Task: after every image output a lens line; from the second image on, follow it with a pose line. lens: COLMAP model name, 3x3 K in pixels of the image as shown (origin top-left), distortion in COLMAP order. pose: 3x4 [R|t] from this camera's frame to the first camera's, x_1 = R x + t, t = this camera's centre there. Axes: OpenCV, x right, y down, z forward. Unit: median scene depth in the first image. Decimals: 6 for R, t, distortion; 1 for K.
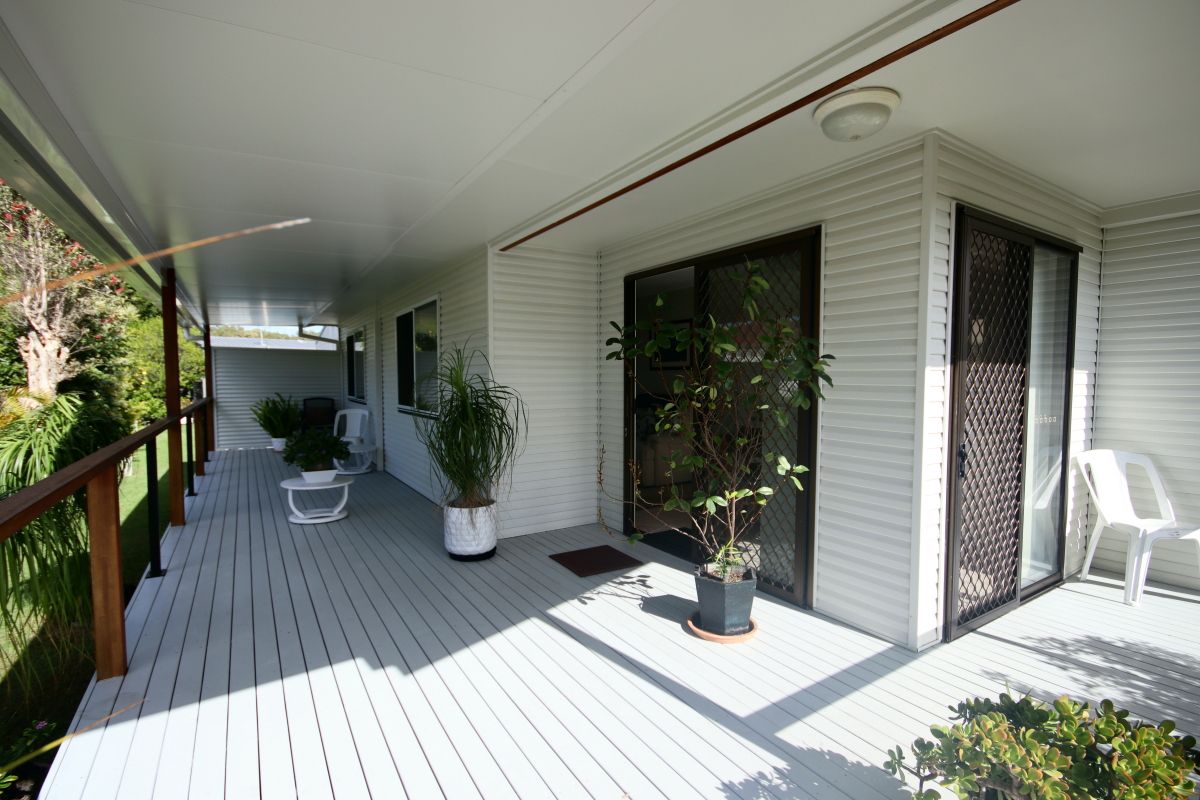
lens RADIAL K [[539.8, 0, 600.0], [0, 539.8, 400.0], [0, 0, 1]] dist [0.000987, -0.000341]
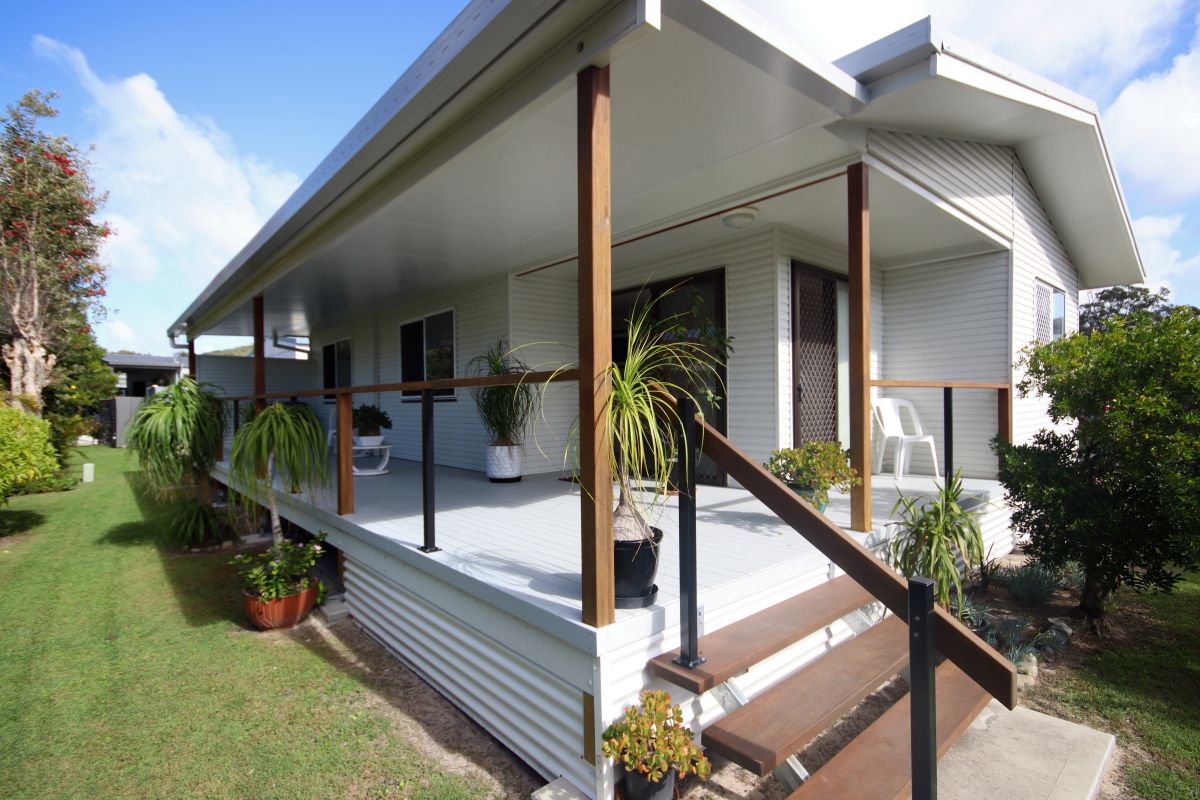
lens RADIAL K [[571.1, 0, 600.0], [0, 571.1, 400.0], [0, 0, 1]] dist [0.000825, 0.000112]
pose [[0.987463, -0.013325, 0.157289, -0.231009], [0.021100, 0.998631, -0.047871, 0.150766], [-0.156435, 0.050589, 0.986392, -0.594212]]
